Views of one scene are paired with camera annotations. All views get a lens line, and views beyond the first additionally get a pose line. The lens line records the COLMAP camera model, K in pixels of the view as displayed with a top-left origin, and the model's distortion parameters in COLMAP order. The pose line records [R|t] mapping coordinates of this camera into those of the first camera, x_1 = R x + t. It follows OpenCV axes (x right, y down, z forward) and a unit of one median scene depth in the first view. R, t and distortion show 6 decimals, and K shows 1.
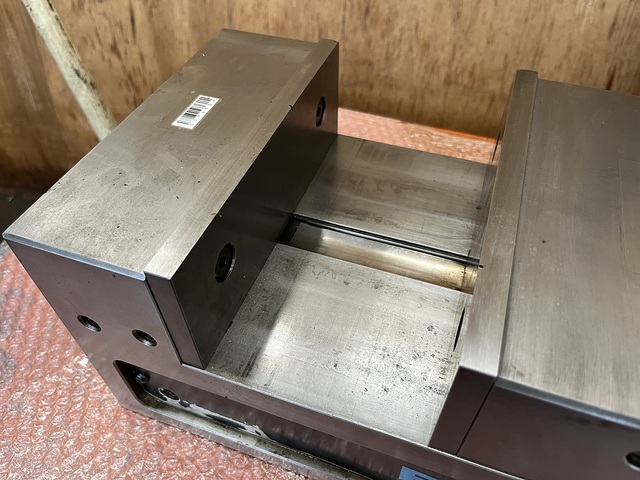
lens RADIAL K [[502.2, 0, 320.0], [0, 502.2, 240.0], [0, 0, 1]] dist [-0.004885, -0.000912]
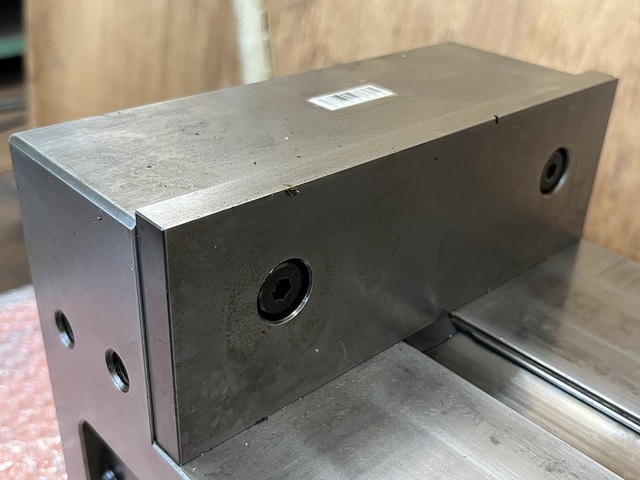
lens RADIAL K [[737.5, 0, 320.0], [0, 737.5, 240.0], [0, 0, 1]] dist [-0.011155, -0.020723]
pose [[0.882540, 0.265780, -0.387923, 0.132618], [-0.378687, 0.890776, -0.251225, 0.160064], [0.278782, 0.368617, 0.886793, 0.209475]]
